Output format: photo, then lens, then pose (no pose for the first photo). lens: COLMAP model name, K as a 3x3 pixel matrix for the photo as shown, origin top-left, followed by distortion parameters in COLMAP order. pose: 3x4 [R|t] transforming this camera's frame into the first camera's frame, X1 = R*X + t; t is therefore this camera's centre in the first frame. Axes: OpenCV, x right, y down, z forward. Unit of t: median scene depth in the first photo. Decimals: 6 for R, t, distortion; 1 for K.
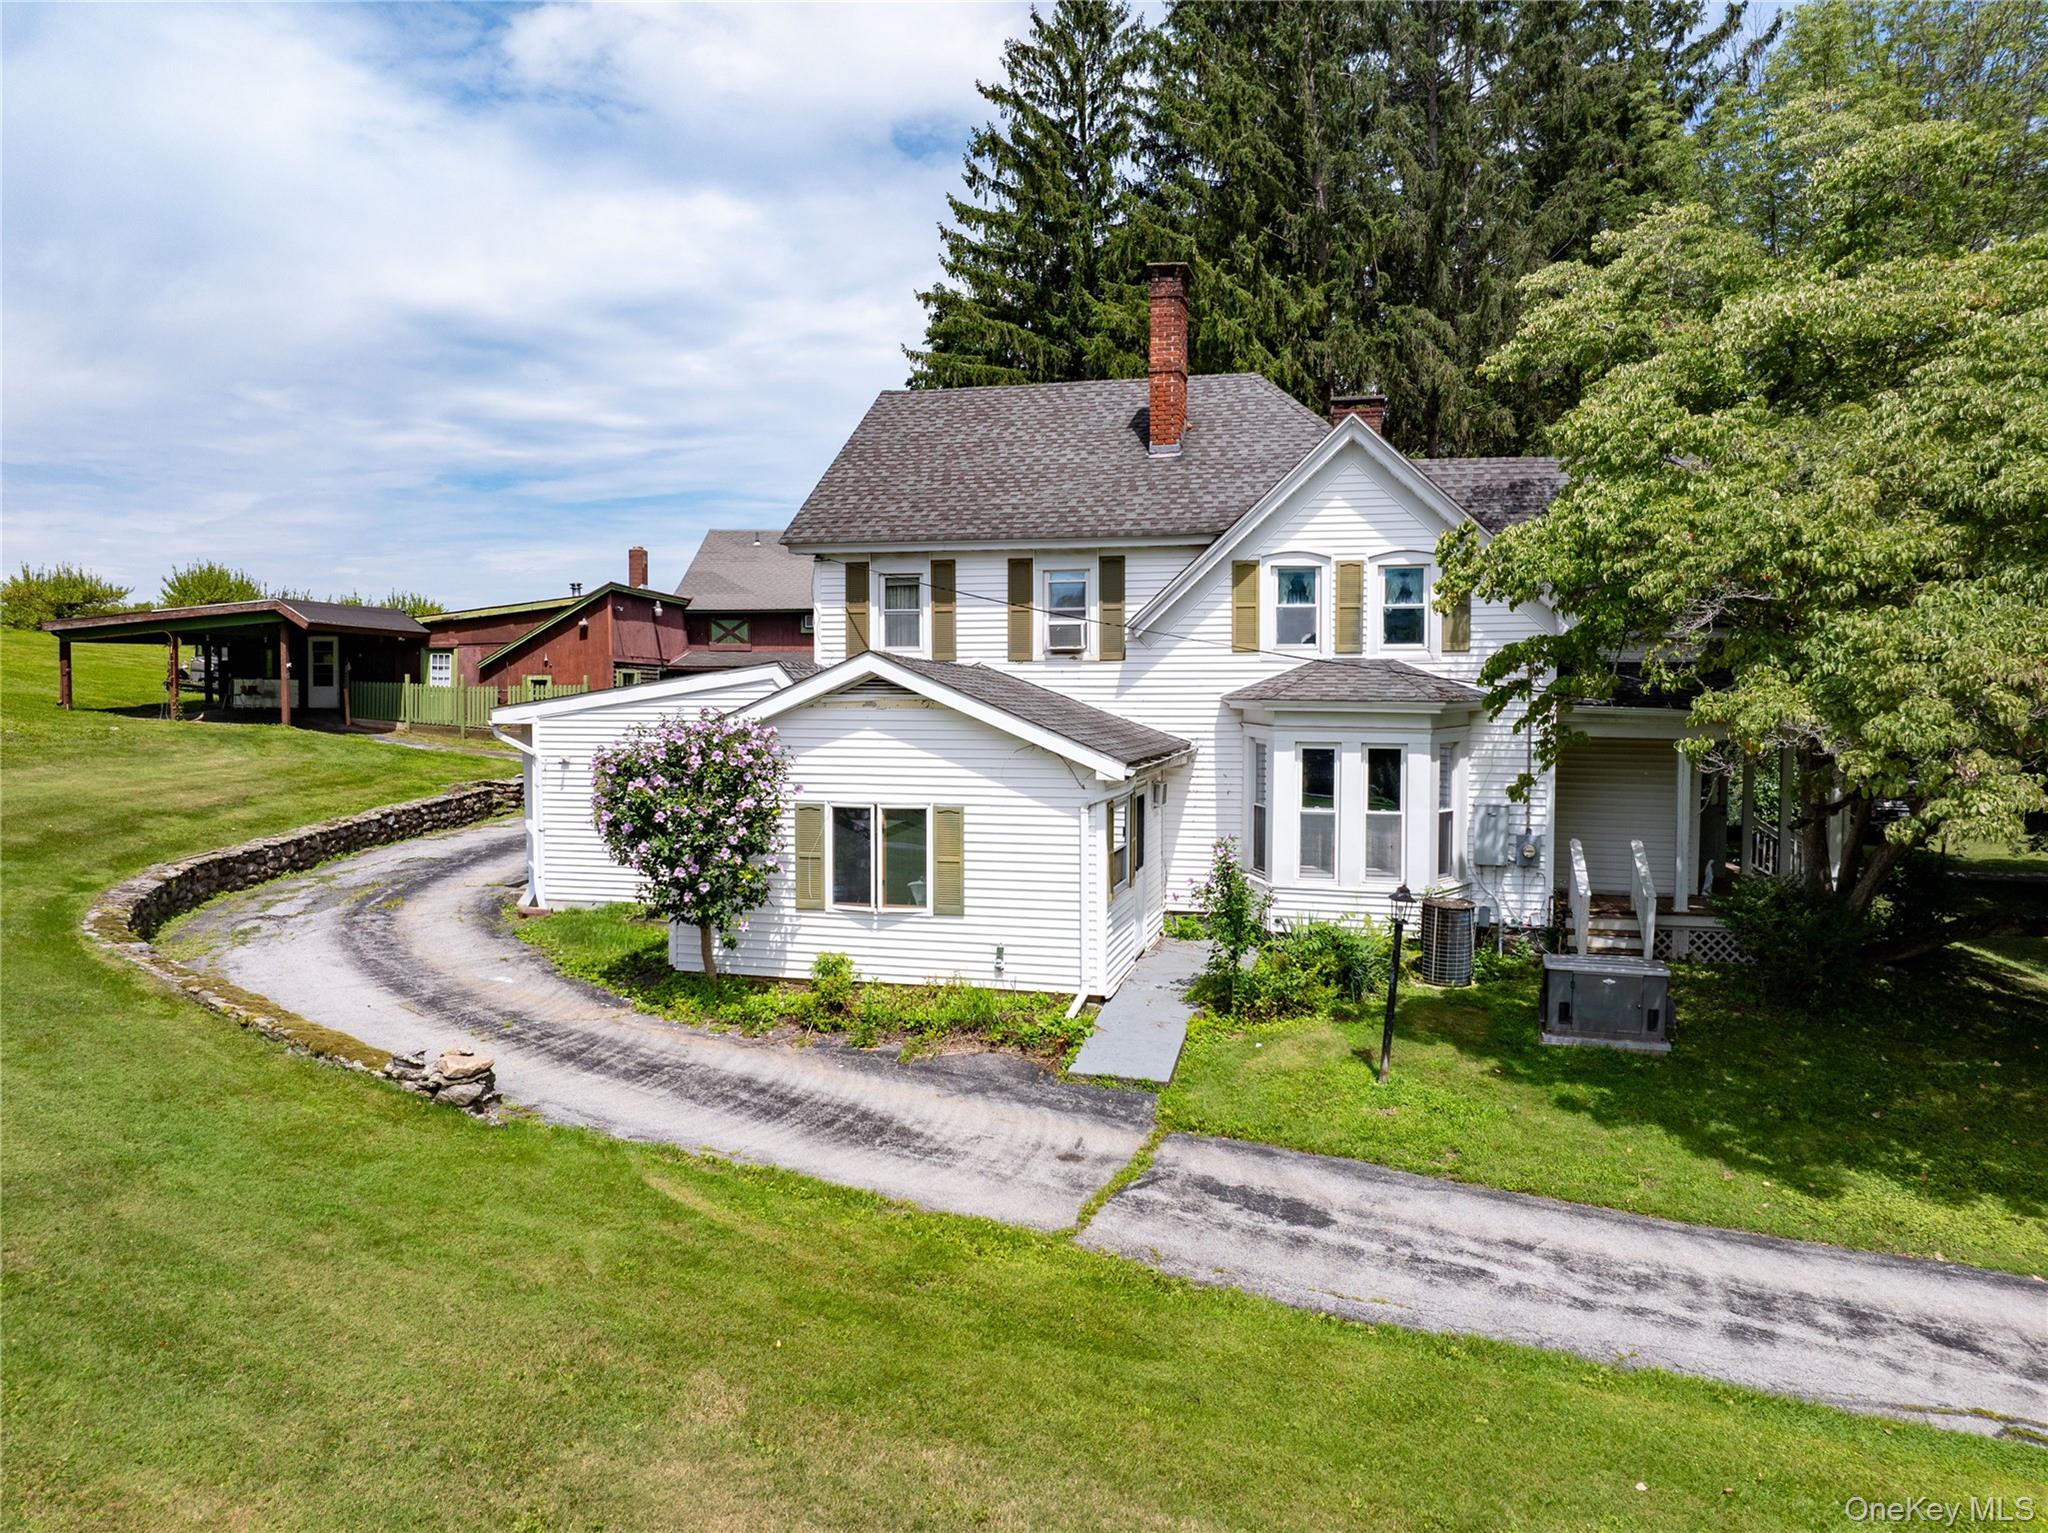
lens RADIAL K [[1443.8, 0, 1024.0], [0, 1443.8, 766.5], [0, 0, 1]] dist [-0.031590, -0.003553]
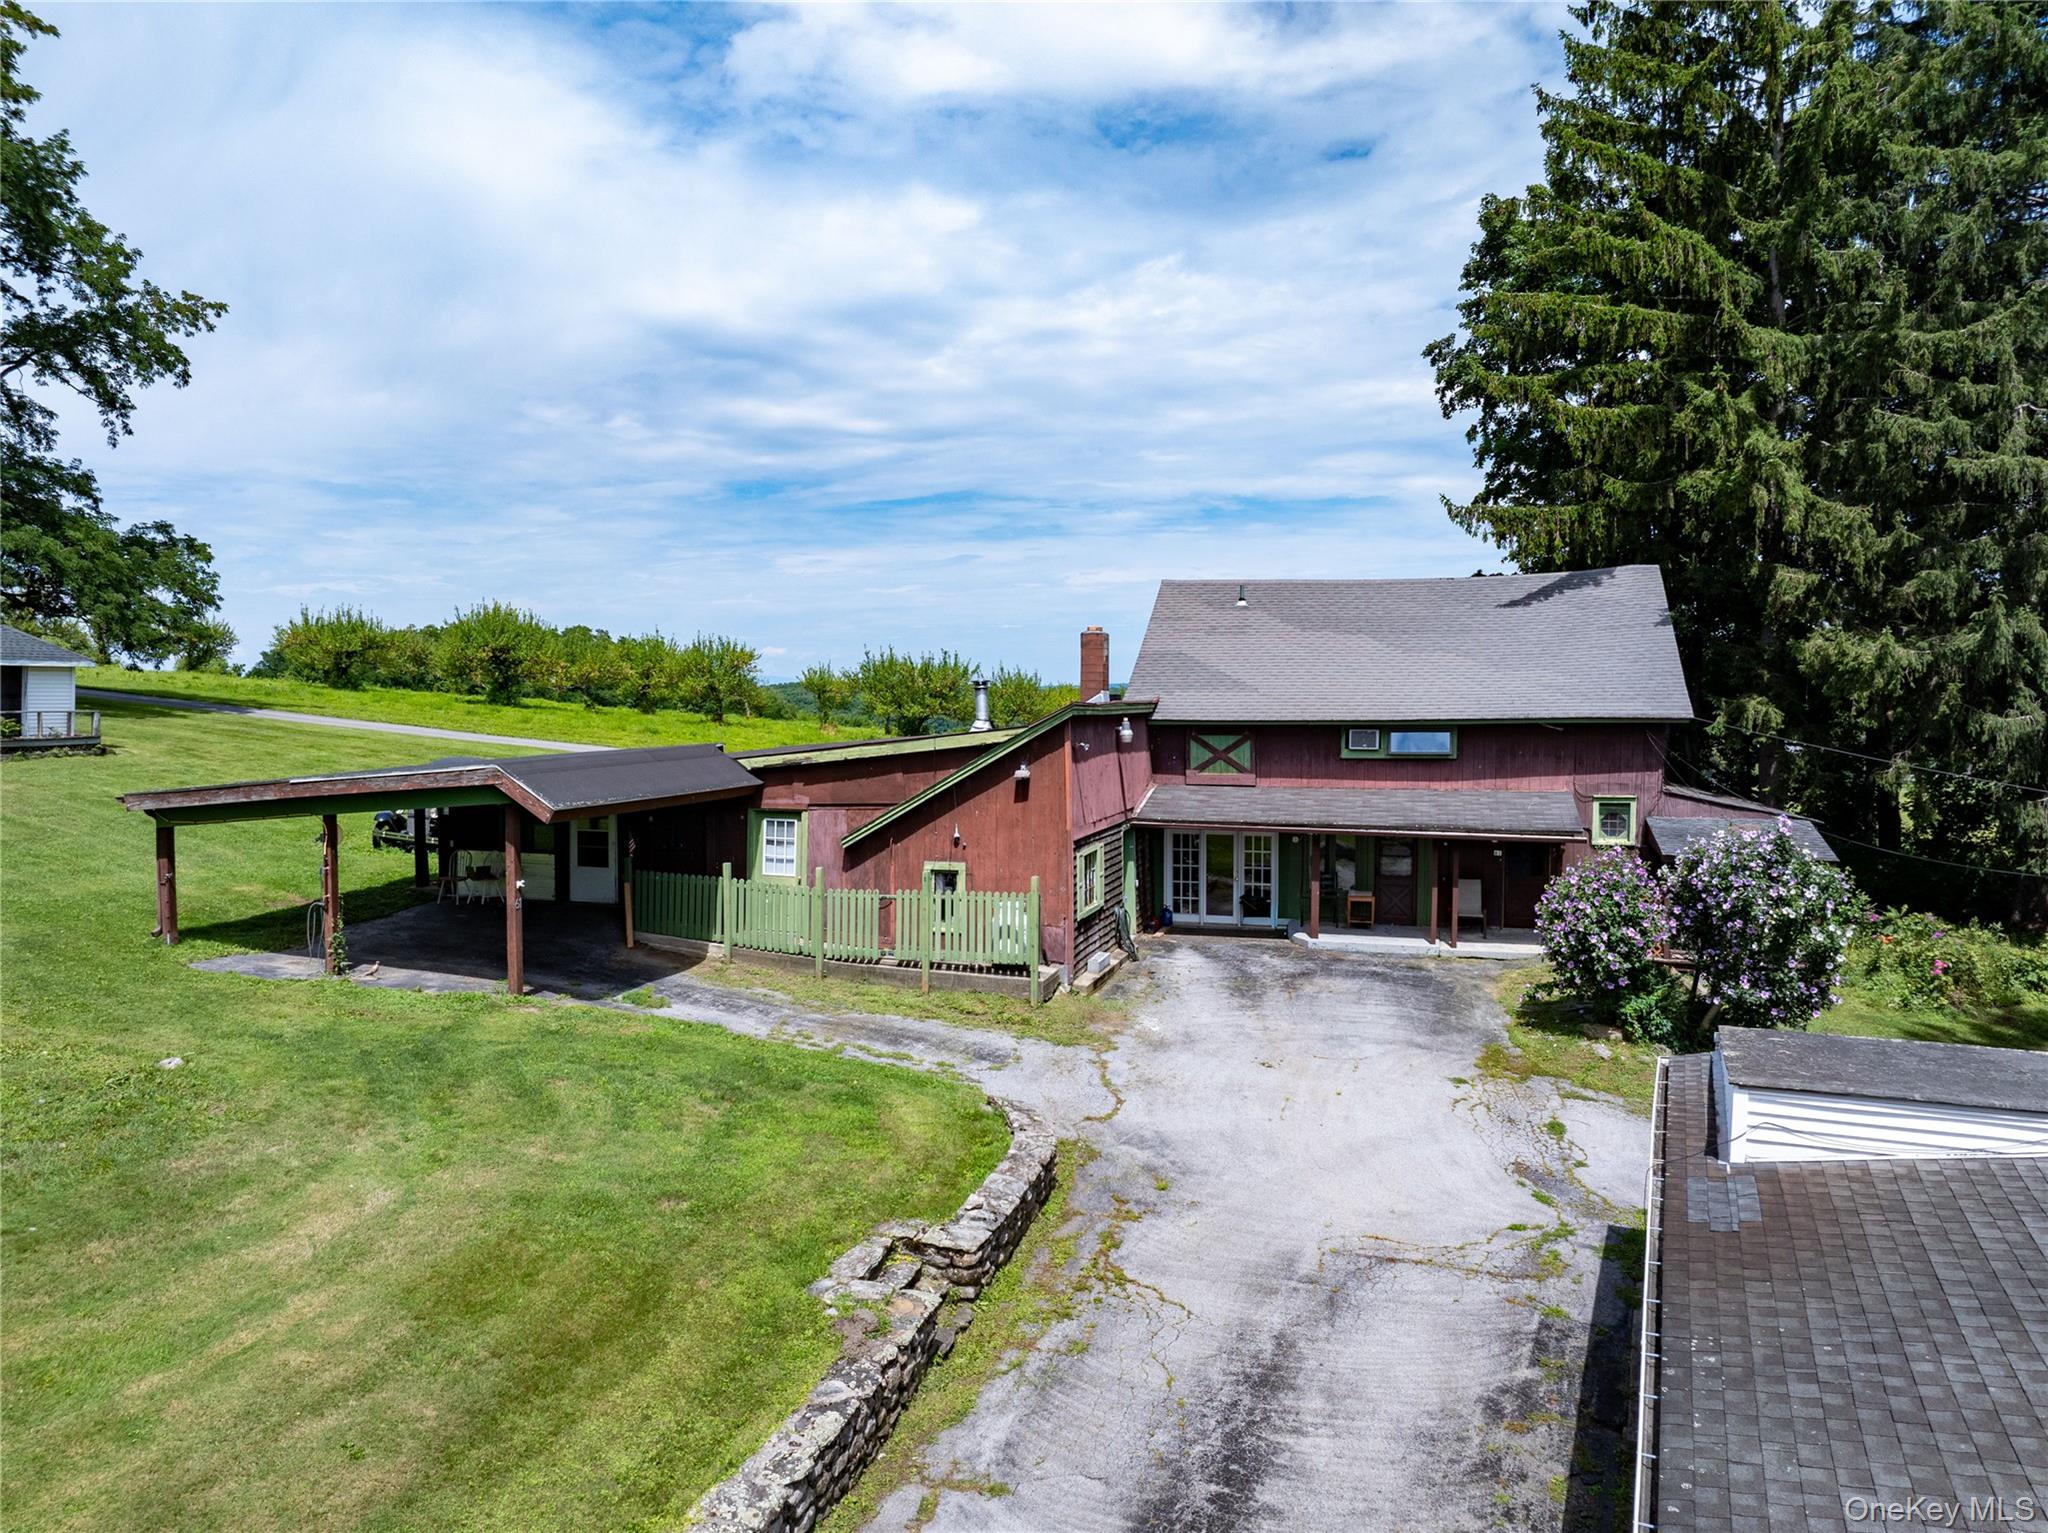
lens RADIAL K [[1441.5, 0, 1025.0], [0, 1441.5, 754.7], [0, 0, 1]] dist [-0.008143, -0.043430]
pose [[0.982117, 0.005827, -0.188184, -0.404166], [-0.007179, 0.999953, -0.006507, -0.210518], [0.188137, 0.007741, 0.982112, 0.900784]]
